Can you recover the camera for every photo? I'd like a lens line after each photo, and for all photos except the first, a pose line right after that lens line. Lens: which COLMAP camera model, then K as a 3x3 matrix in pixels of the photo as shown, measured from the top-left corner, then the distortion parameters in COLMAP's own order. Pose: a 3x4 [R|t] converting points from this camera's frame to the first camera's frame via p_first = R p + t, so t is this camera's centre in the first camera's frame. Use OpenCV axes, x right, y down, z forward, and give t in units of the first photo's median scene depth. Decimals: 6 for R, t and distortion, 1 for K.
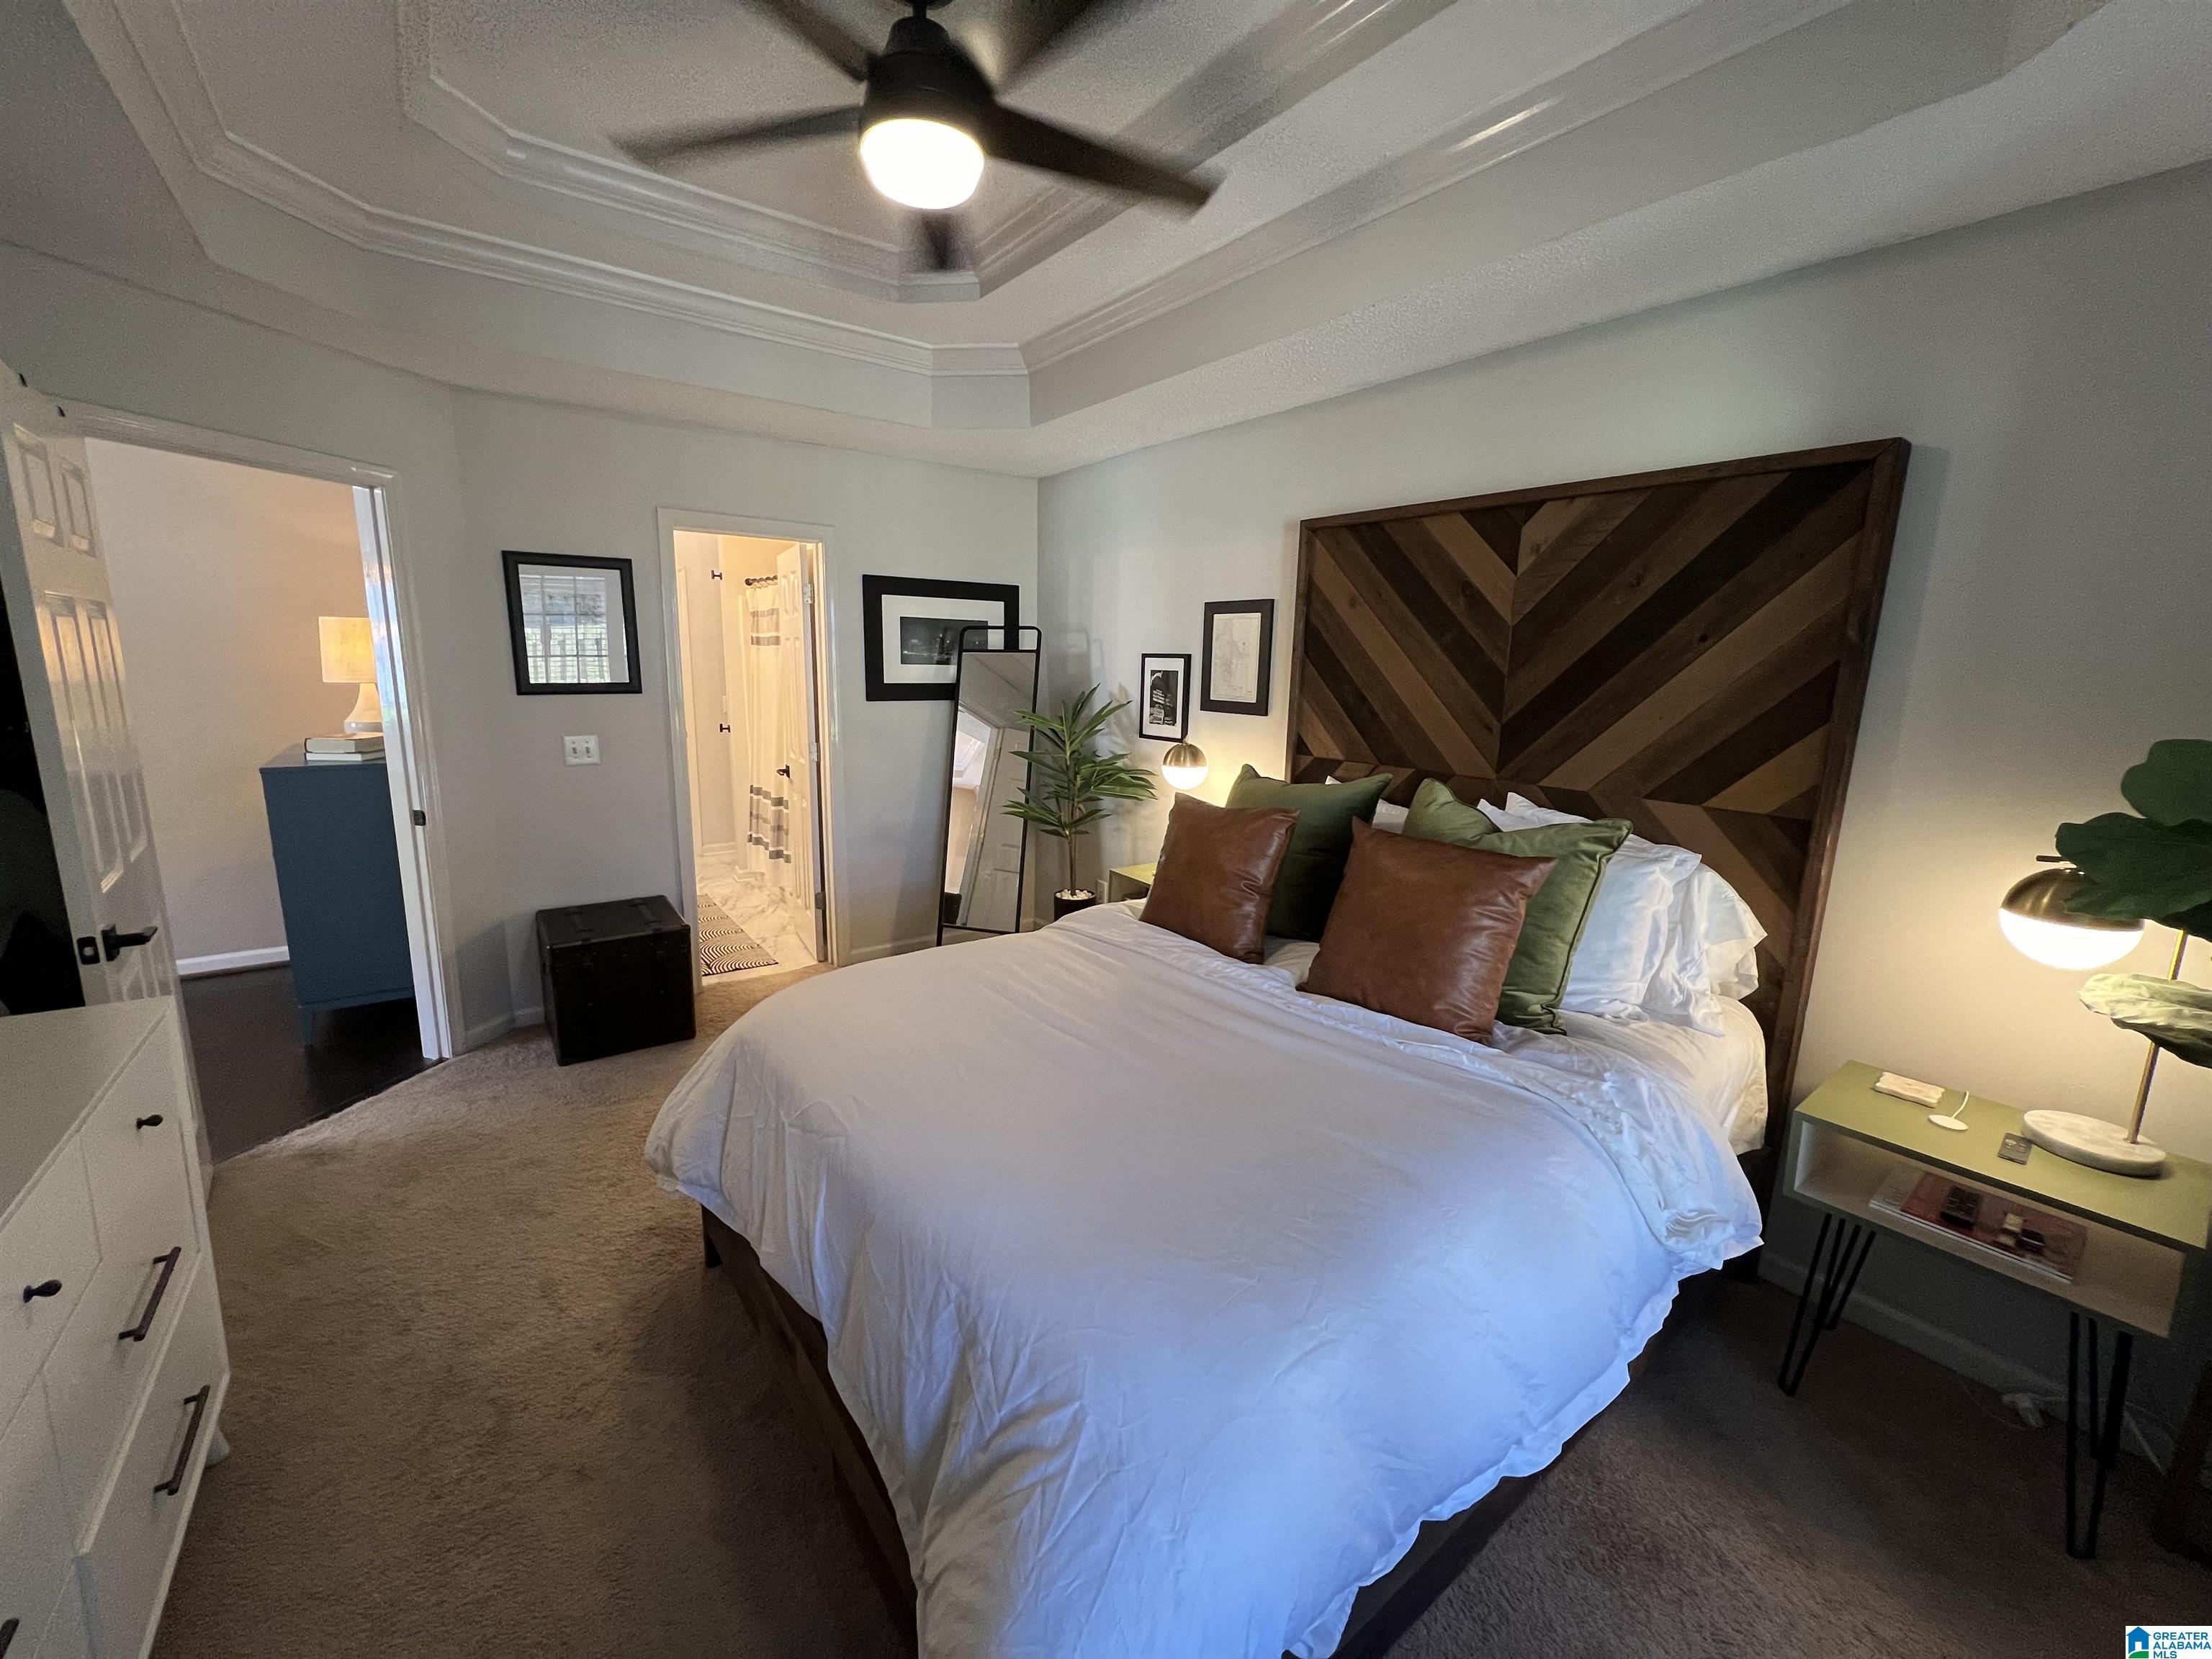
lens RADIAL K [[887.6, 0, 1100.9], [0, 887.6, 835.5], [0, 0, 1]] dist [-0.000336, 0.000039]
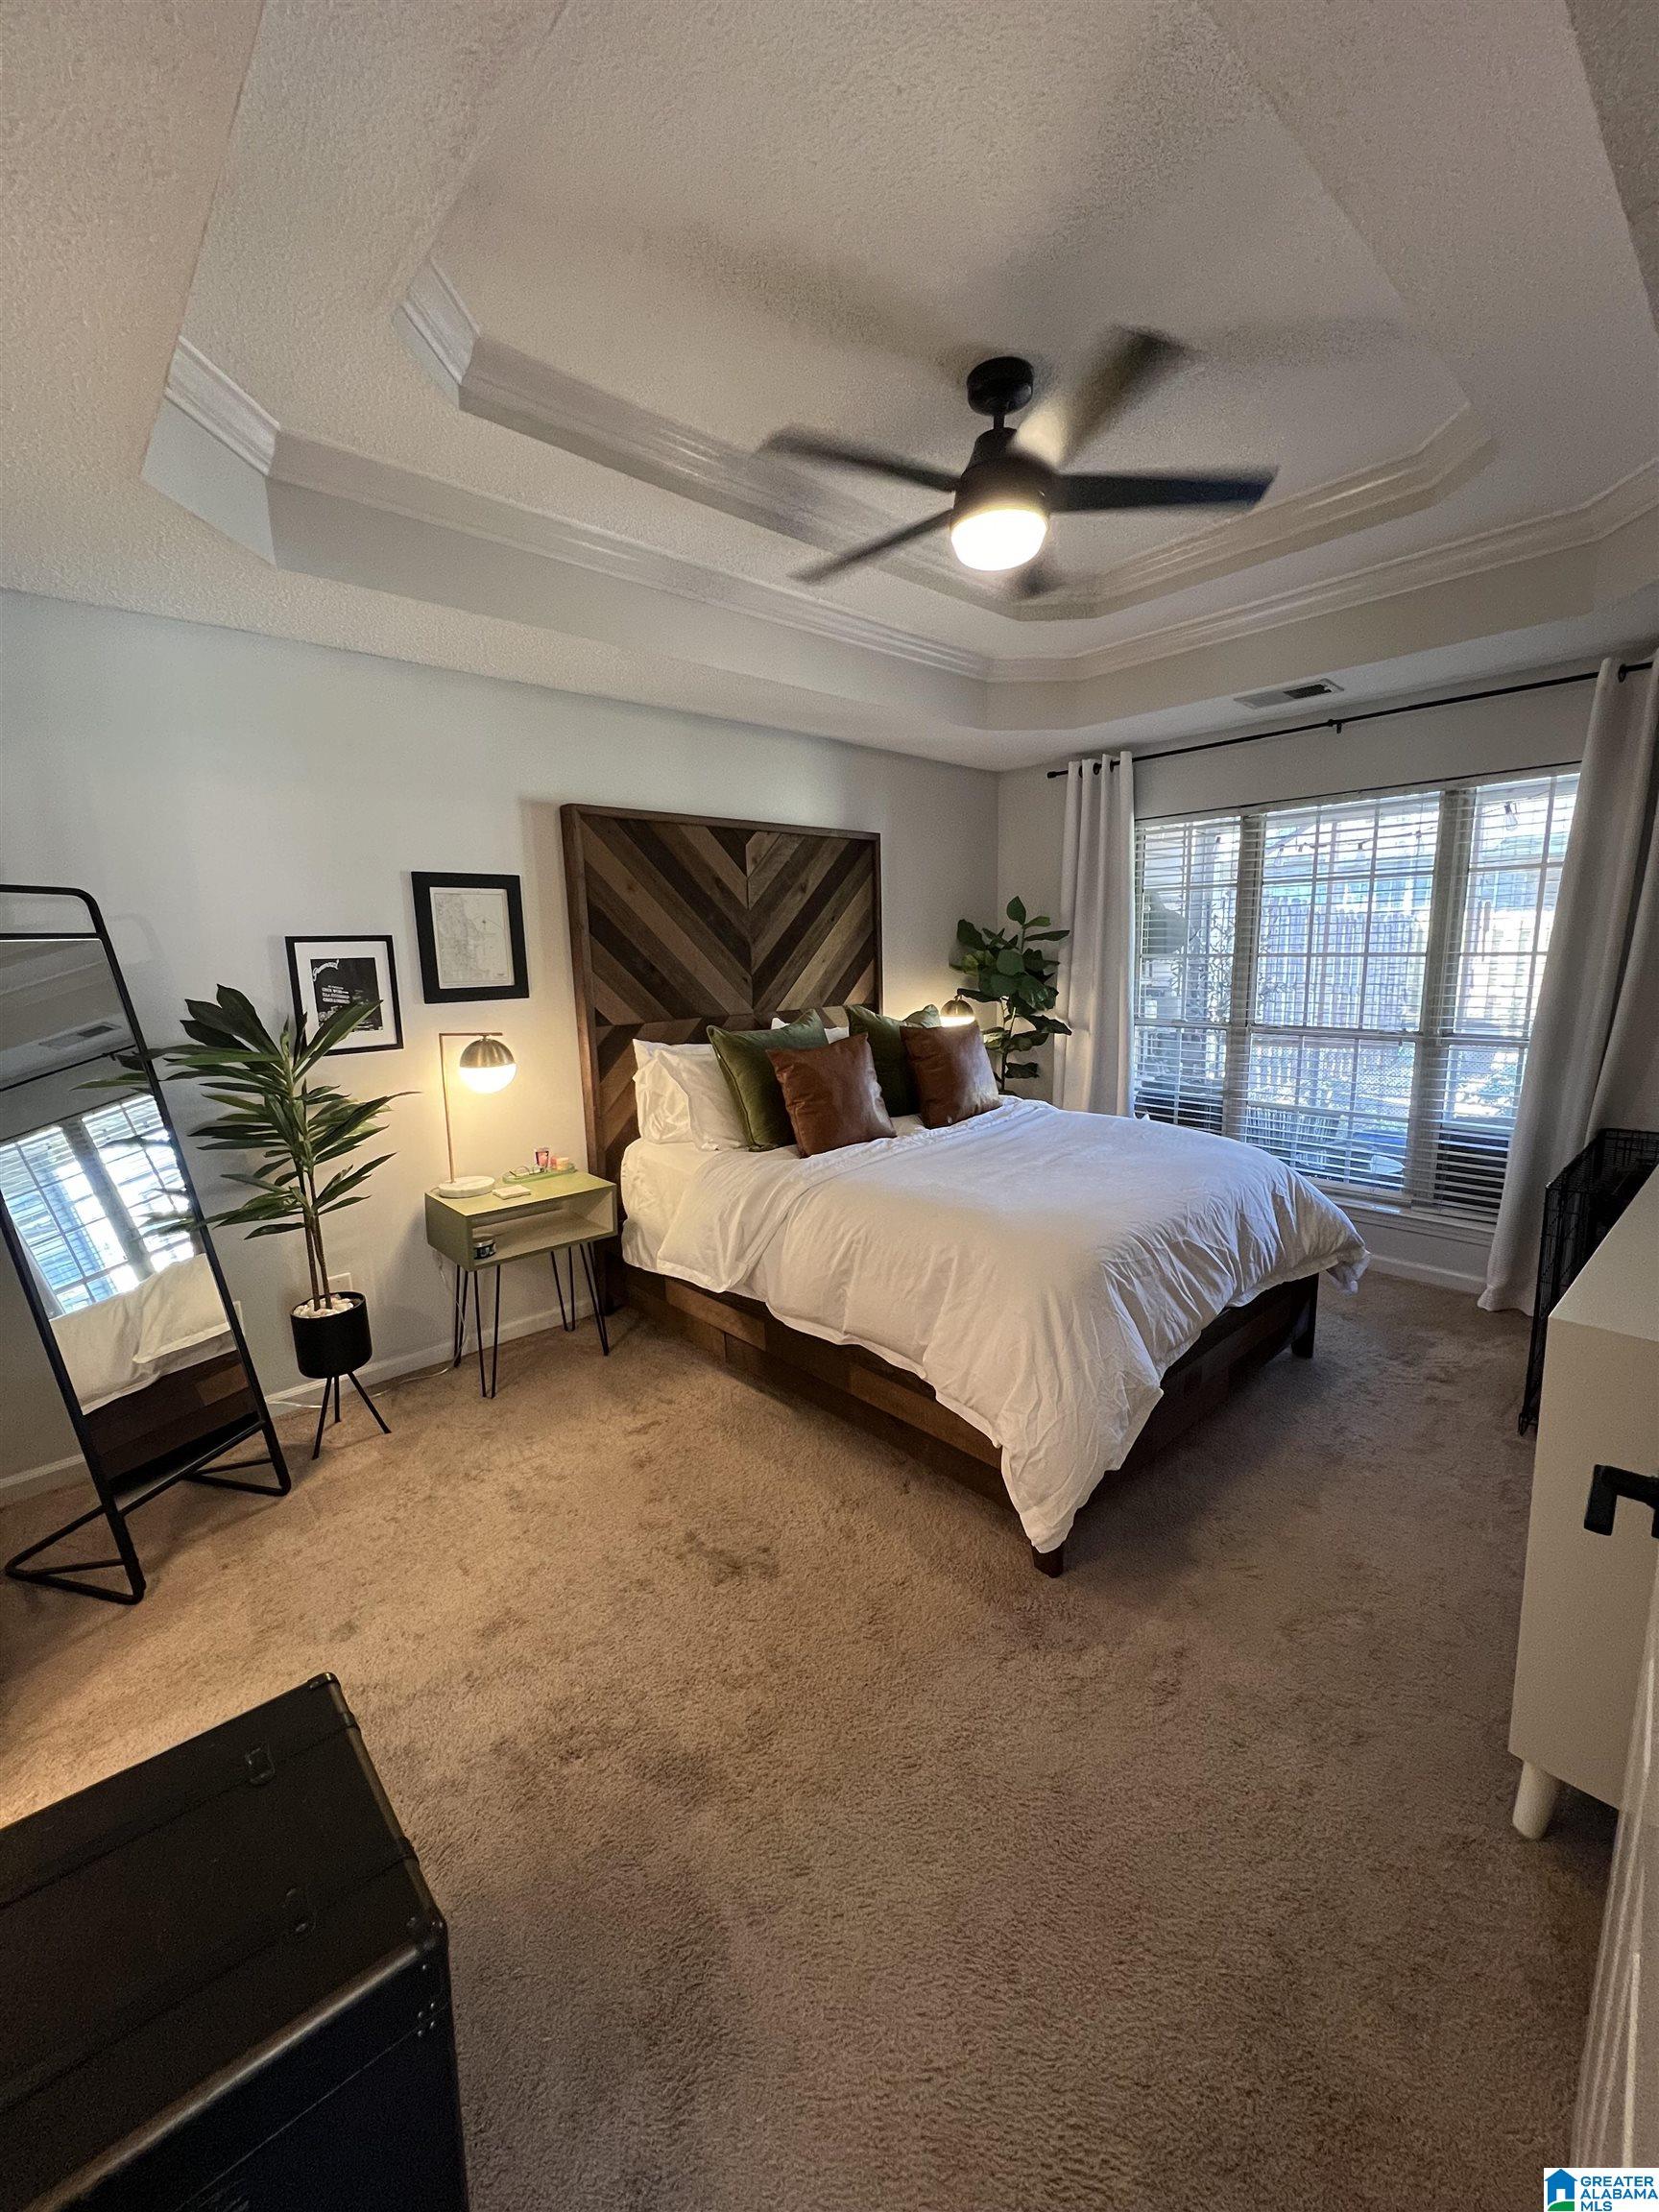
lens RADIAL K [[887.6, 0, 835.3], [0, 887.6, 1107.0], [0, 0, 1]] dist [-0.000336, 0.000039]
pose [[-0.109492, -0.193165, 0.975038, -0.890451], [0.218201, 0.952337, 0.213170, -0.170334], [-0.969742, 0.236095, -0.062125, 0.846890]]
